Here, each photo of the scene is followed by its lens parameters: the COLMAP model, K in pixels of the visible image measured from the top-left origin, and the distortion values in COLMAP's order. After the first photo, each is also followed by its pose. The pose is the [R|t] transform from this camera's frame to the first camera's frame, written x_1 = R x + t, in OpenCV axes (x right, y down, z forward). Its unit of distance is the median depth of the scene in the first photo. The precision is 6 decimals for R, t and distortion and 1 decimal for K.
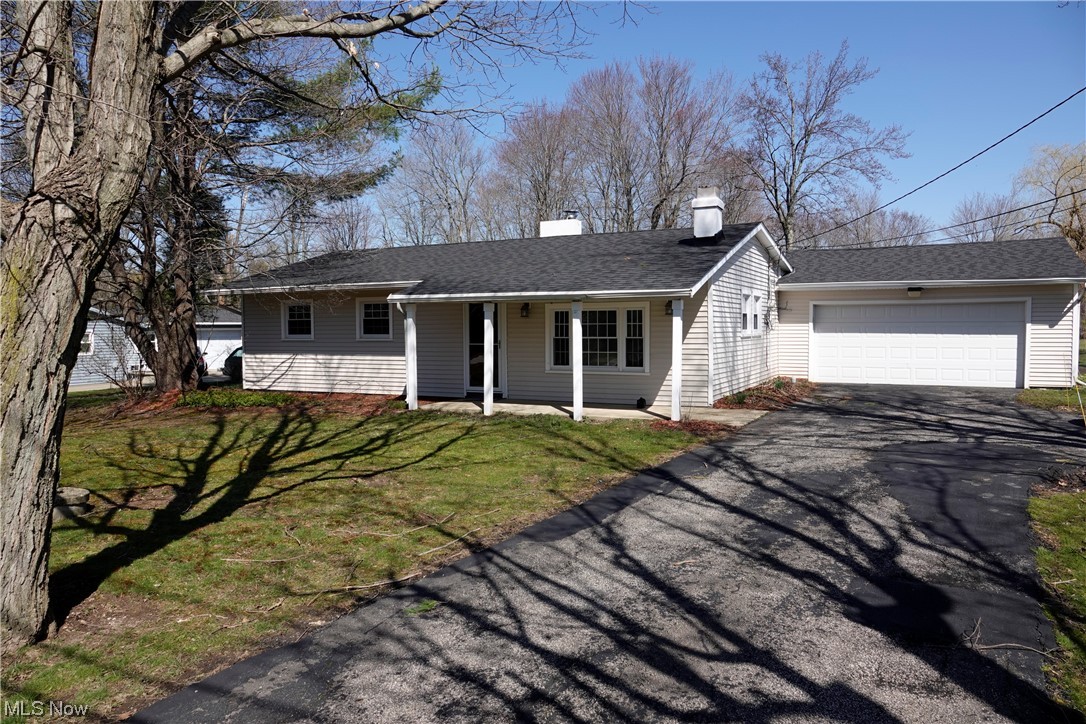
lens RADIAL K [[729.8, 0, 545.4], [0, 729.8, 341.2], [0, 0, 1]] dist [0.002683, -0.000342]
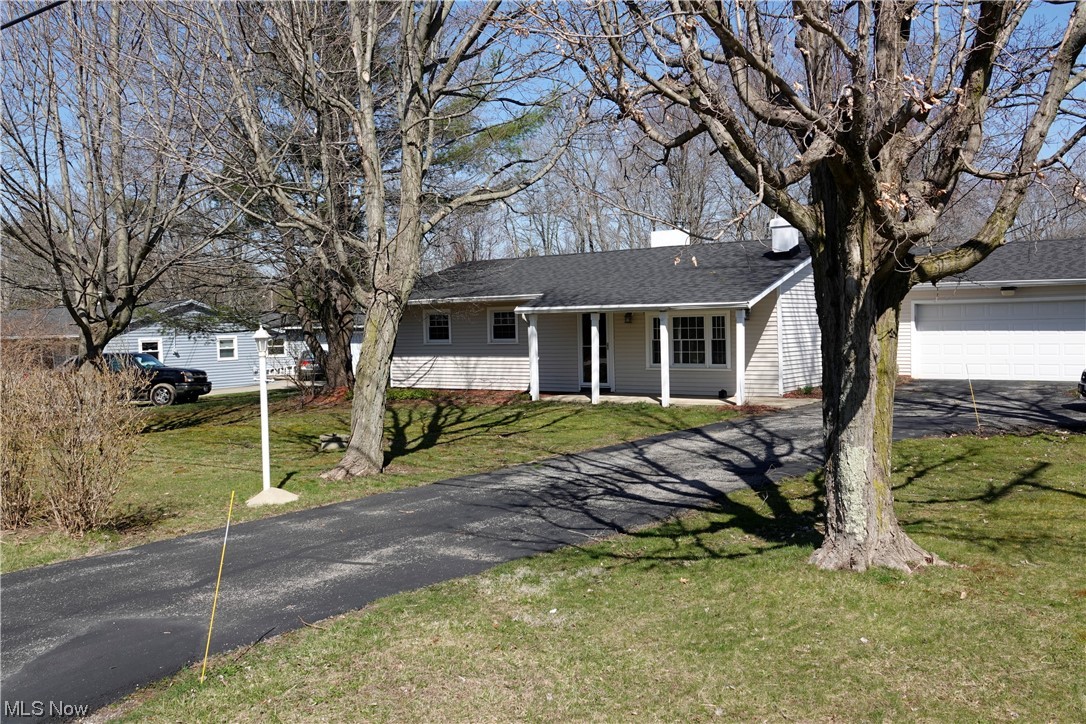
lens RADIAL K [[967.2, 0, 543.0], [0, 967.2, 362.0], [0, 0, 1]] dist [0.001049, -0.000238]
pose [[0.984425, -0.009261, -0.175561, 0.117070], [0.013414, 0.999657, 0.022484, -0.007504], [0.175293, -0.024488, 0.984212, -0.602150]]
